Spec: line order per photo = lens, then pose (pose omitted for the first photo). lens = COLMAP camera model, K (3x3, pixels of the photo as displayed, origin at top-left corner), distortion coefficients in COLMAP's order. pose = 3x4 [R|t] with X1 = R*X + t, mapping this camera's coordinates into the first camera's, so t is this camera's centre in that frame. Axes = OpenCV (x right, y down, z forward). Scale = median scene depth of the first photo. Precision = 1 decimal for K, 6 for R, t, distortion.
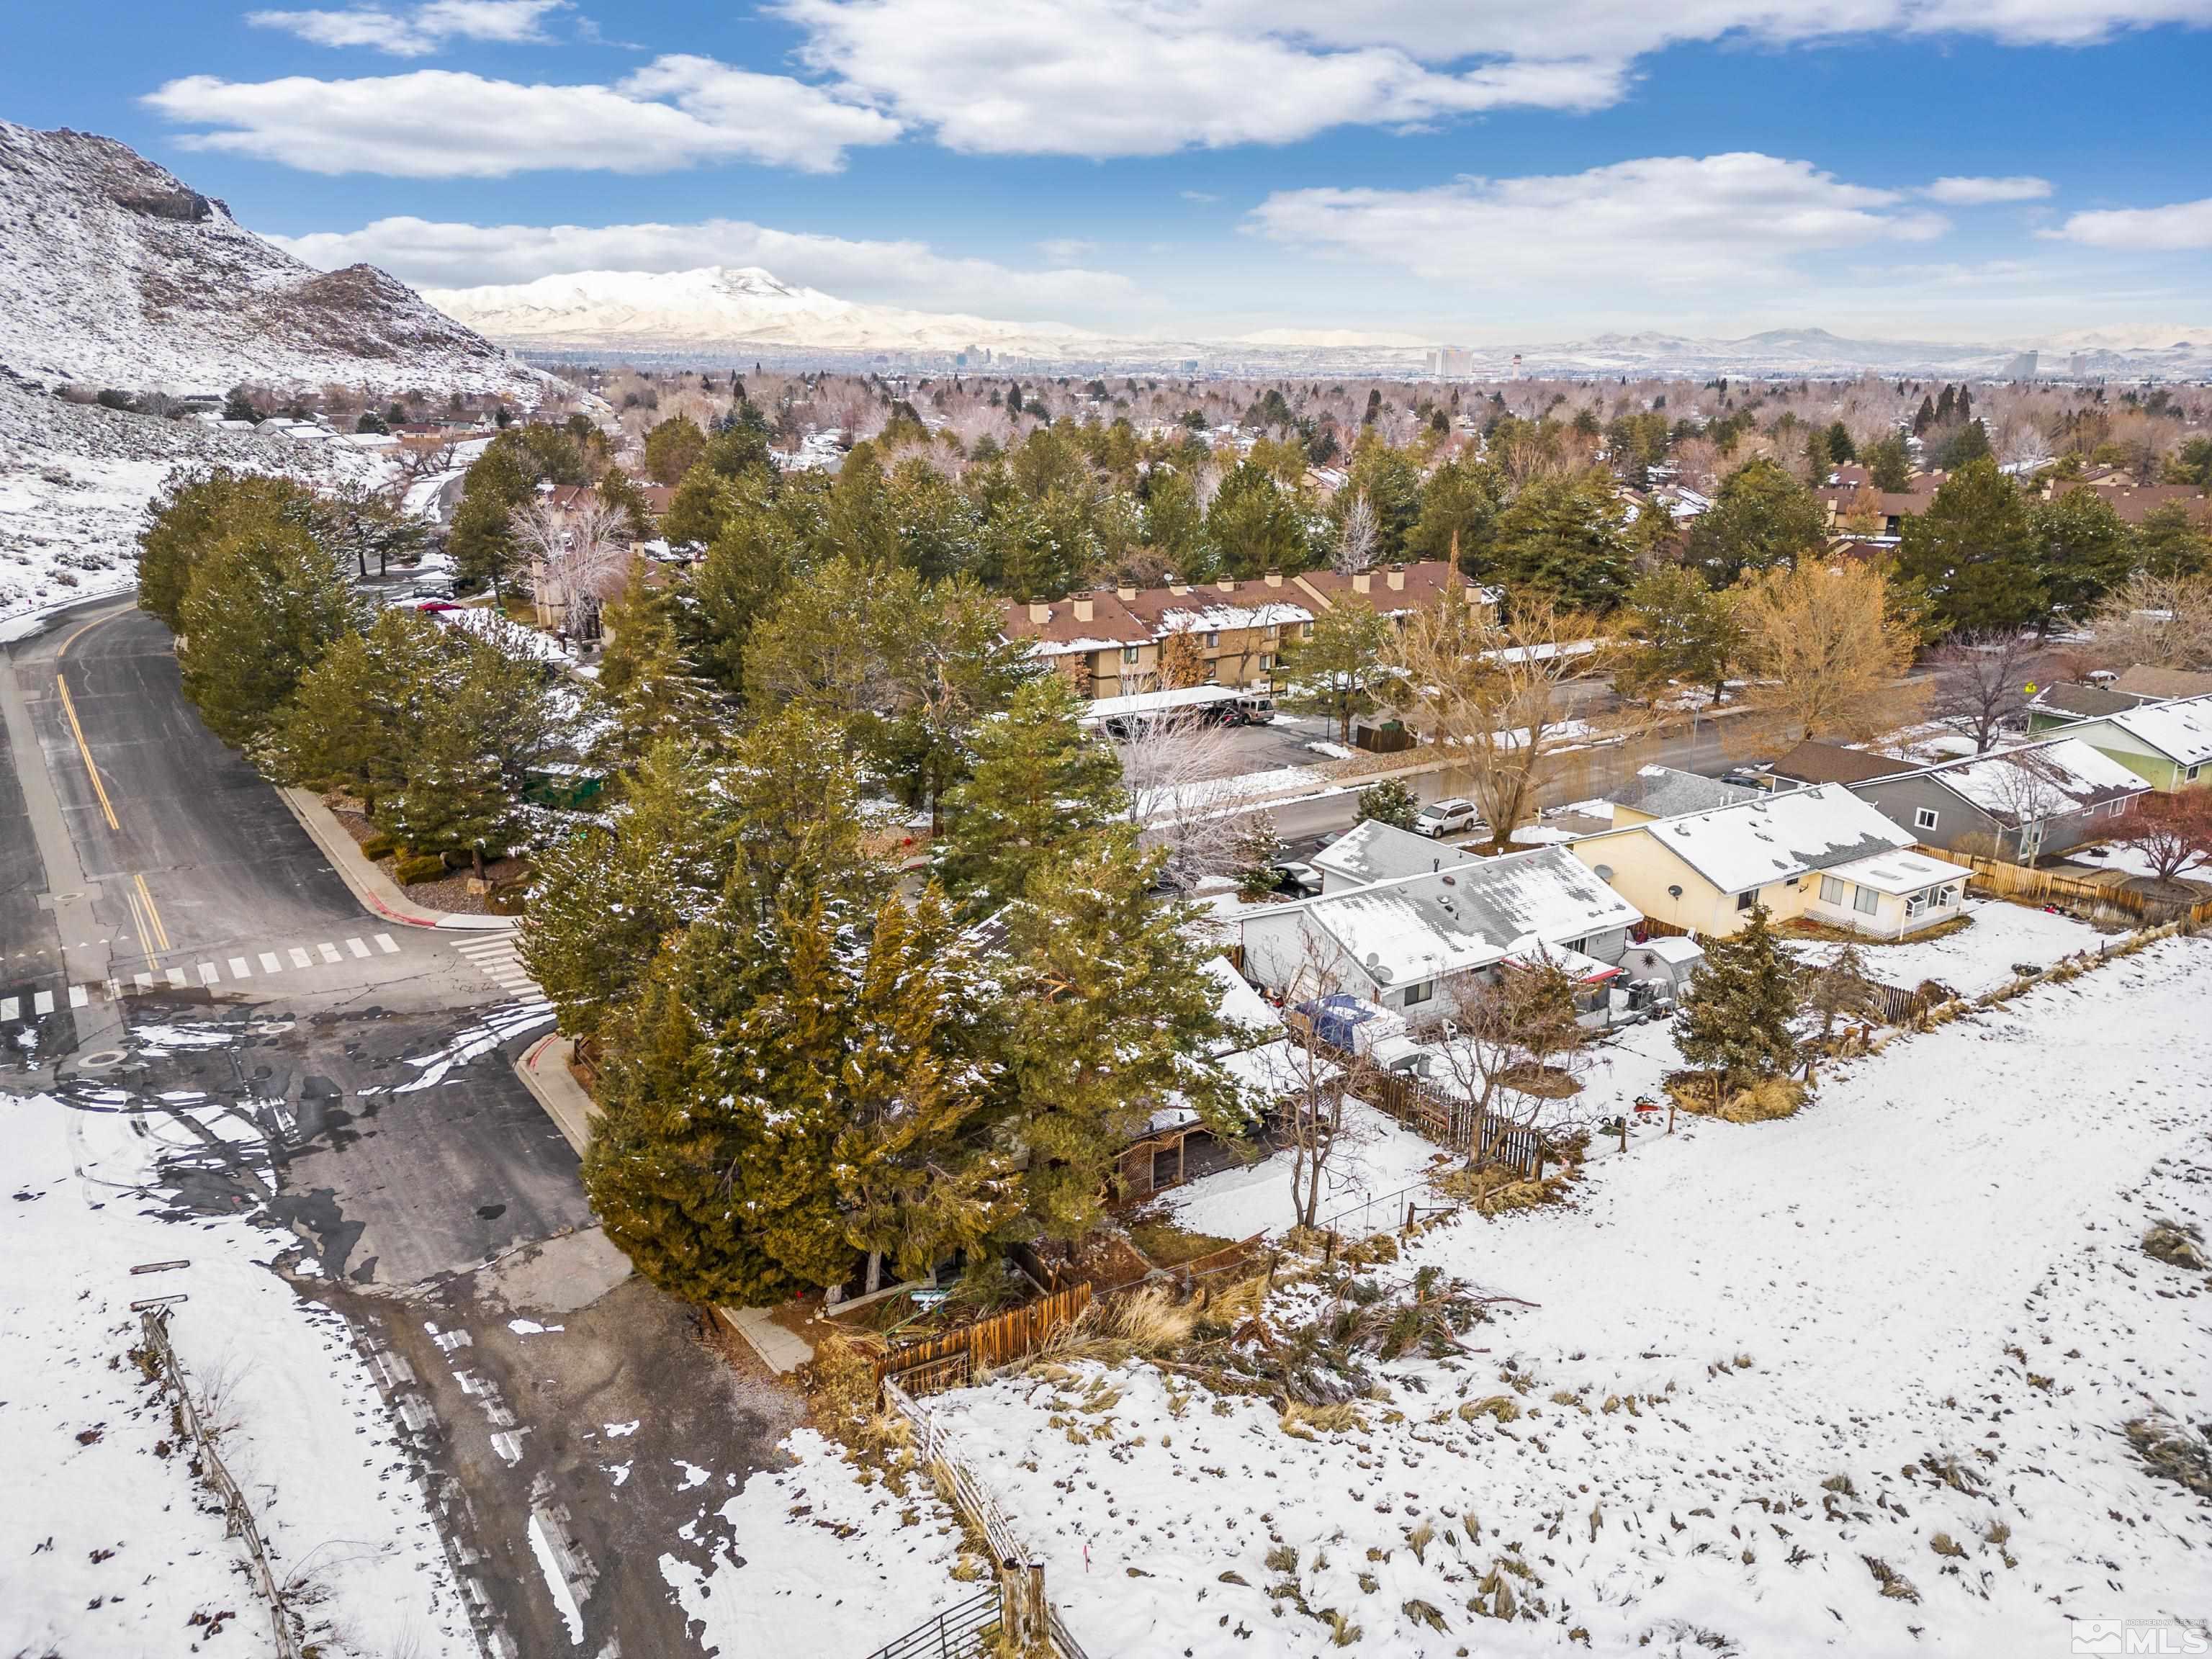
lens RADIAL K [[1549.0, 0, 1105.0], [0, 1549.0, 829.6], [0, 0, 1]] dist [0.060924, -0.049717]
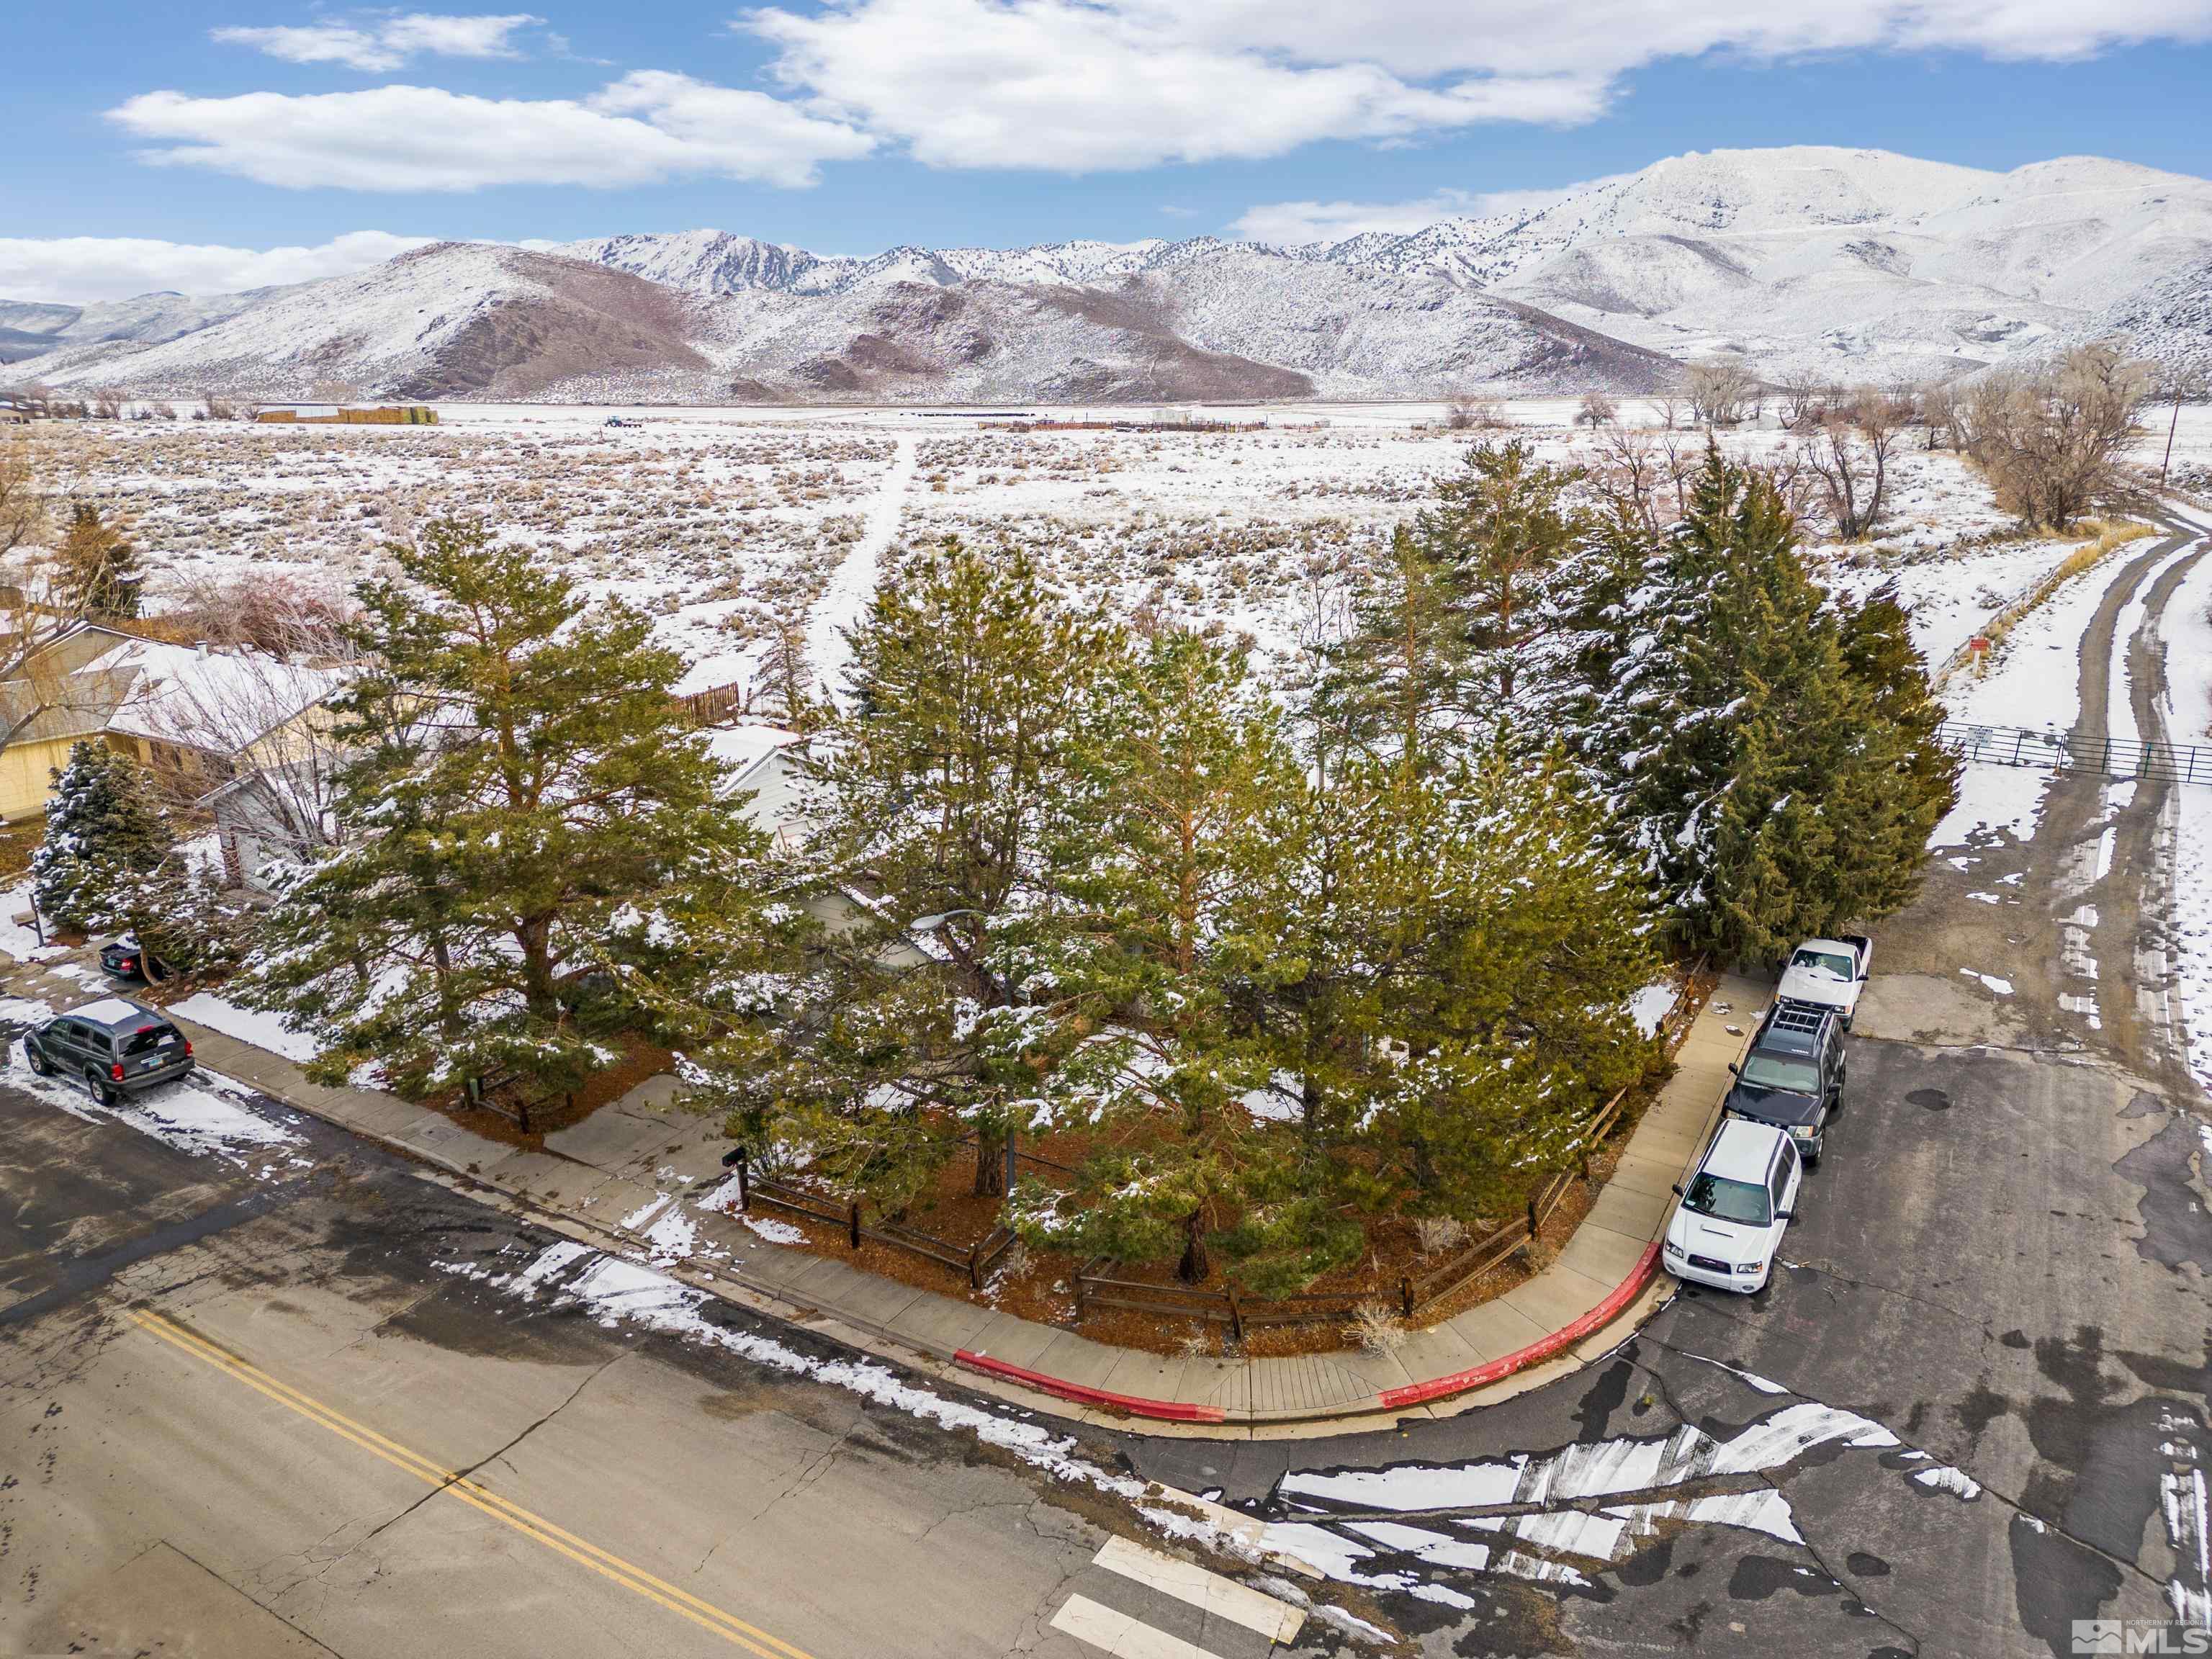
lens RADIAL K [[1549.0, 0, 1113.1], [0, 1549.0, 826.7], [0, 0, 1]] dist [0.060924, -0.049717]
pose [[-0.413394, -0.259055, 0.872924, -0.941070], [0.254933, 0.887406, 0.384083, -0.256023], [-0.874136, 0.381314, -0.300807, 1.700288]]
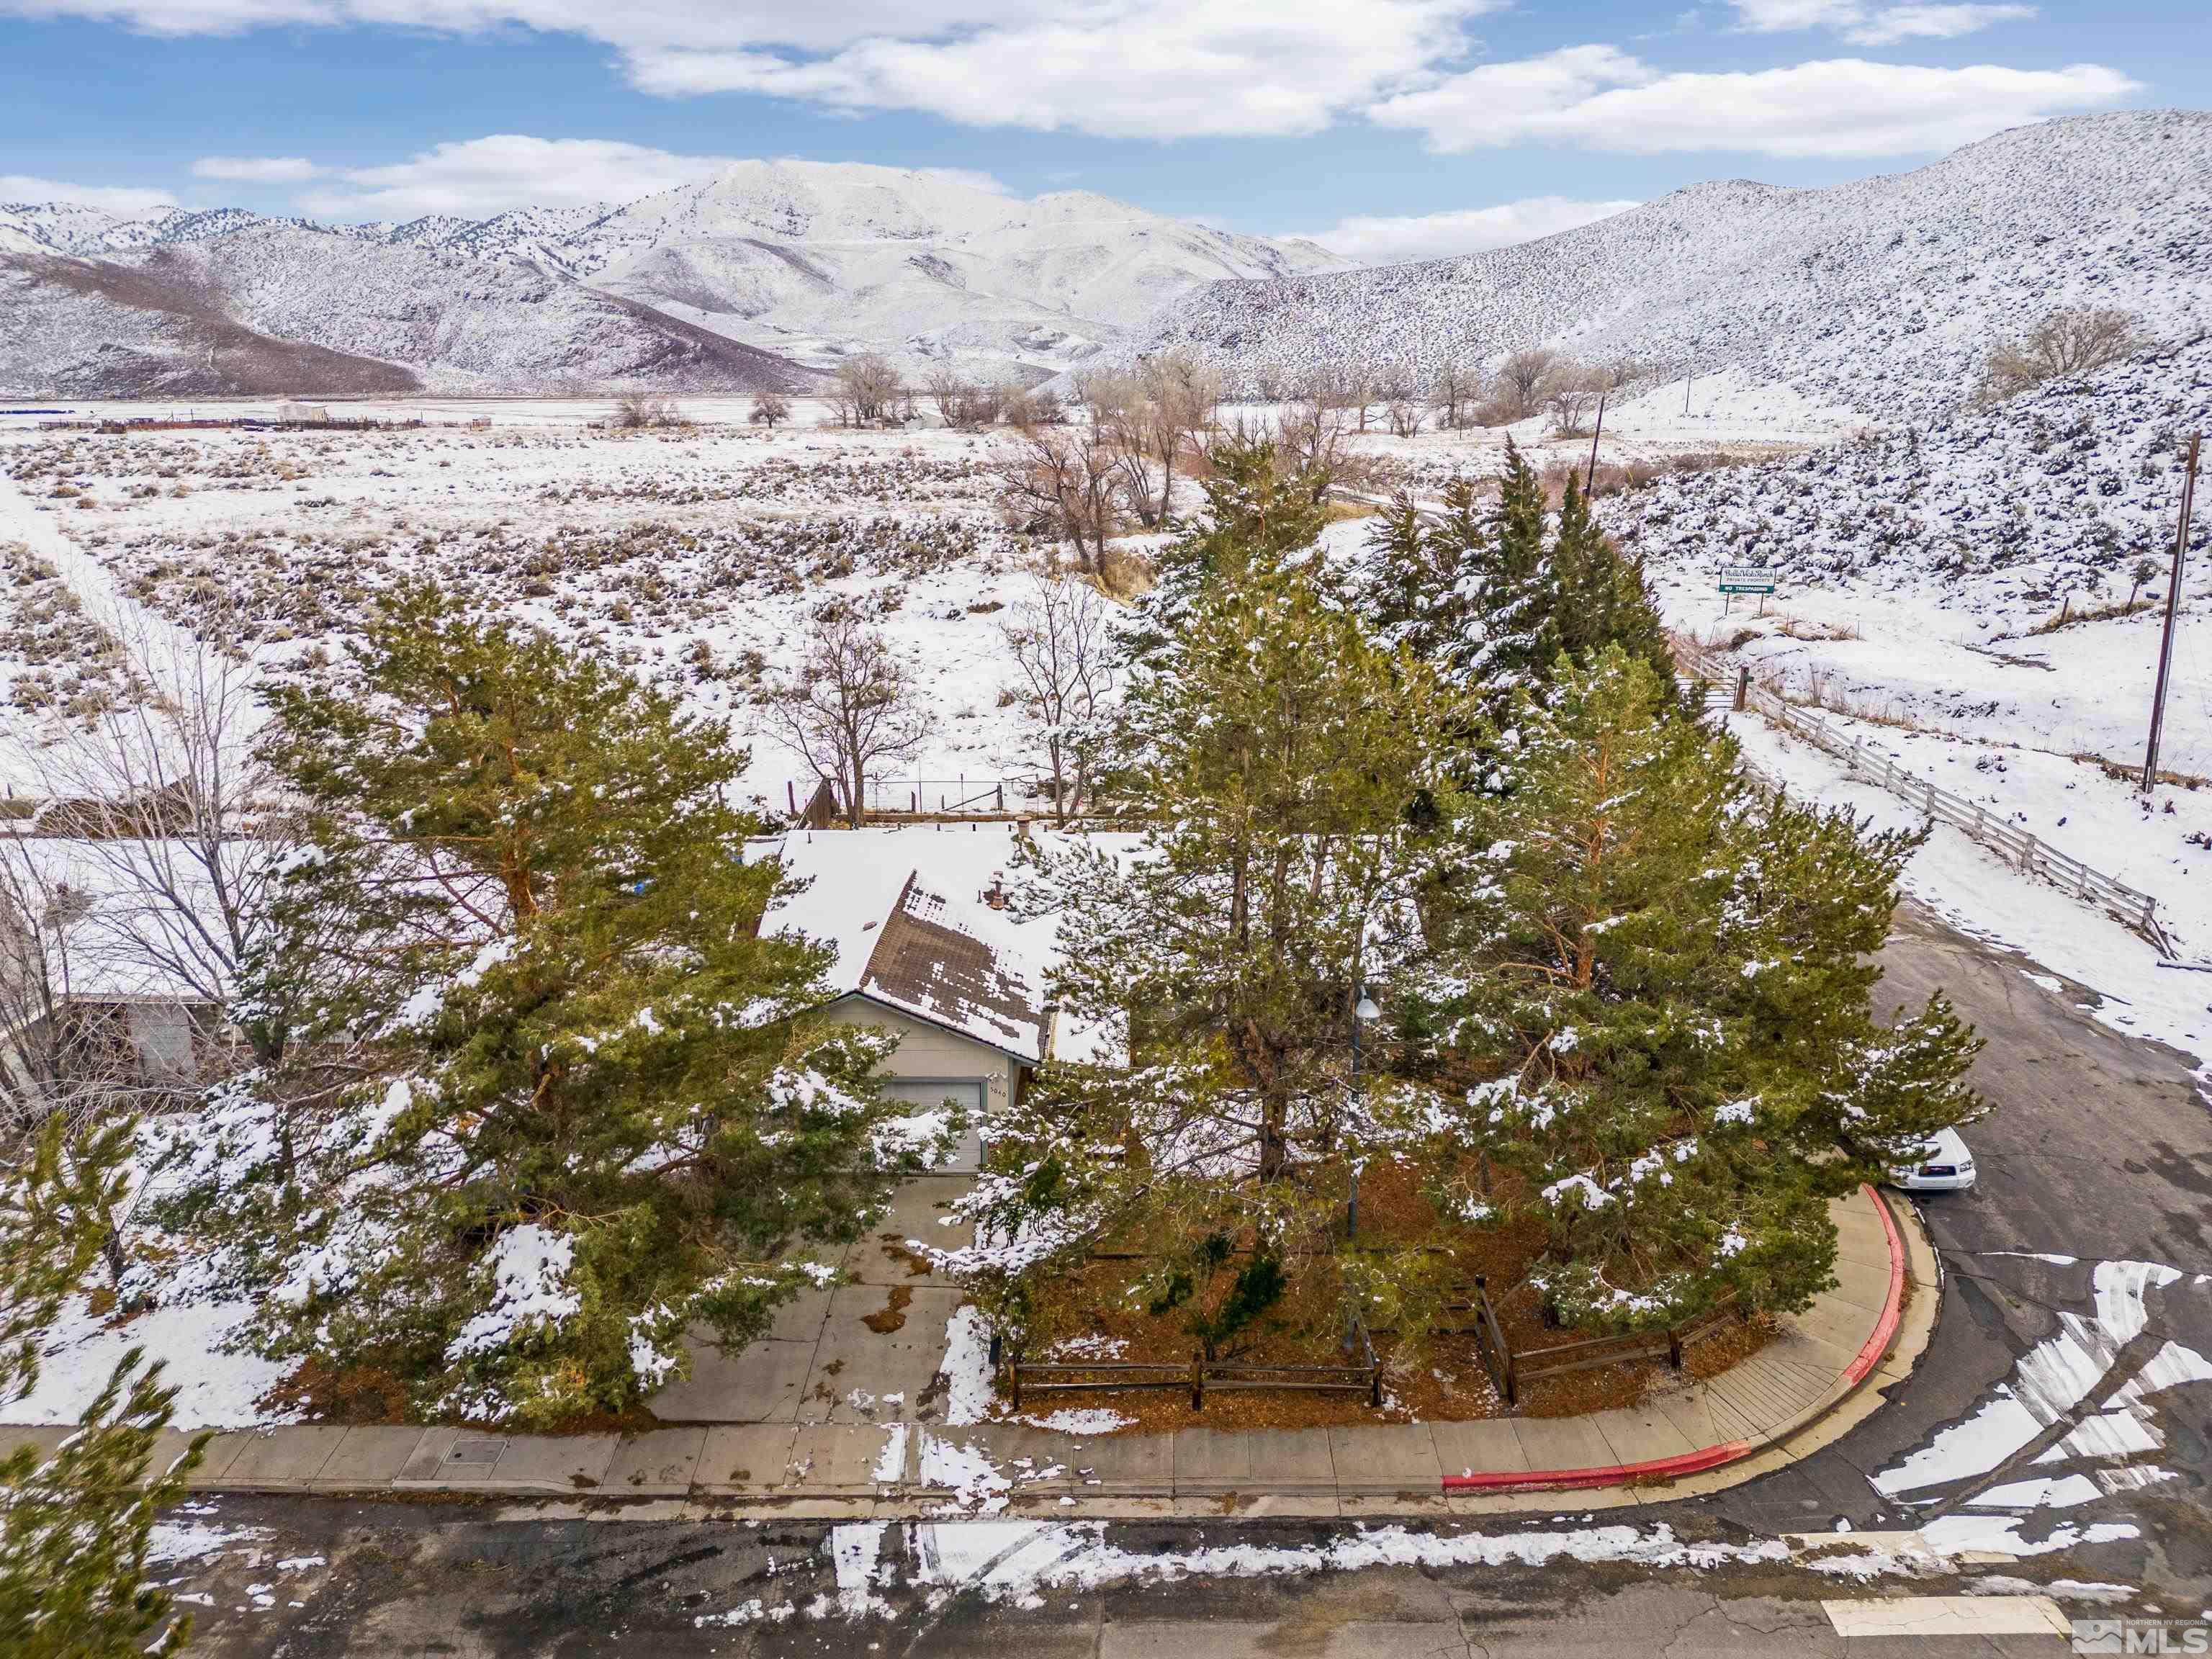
lens RADIAL K [[1549.0, 0, 1115.0], [0, 1549.0, 823.9], [0, 0, 1]] dist [0.060924, -0.049717]
pose [[-0.824117, -0.166082, 0.541523, -0.579946], [0.150914, 0.857107, 0.492537, -0.337181], [-0.545945, 0.487632, -0.681293, 1.982898]]
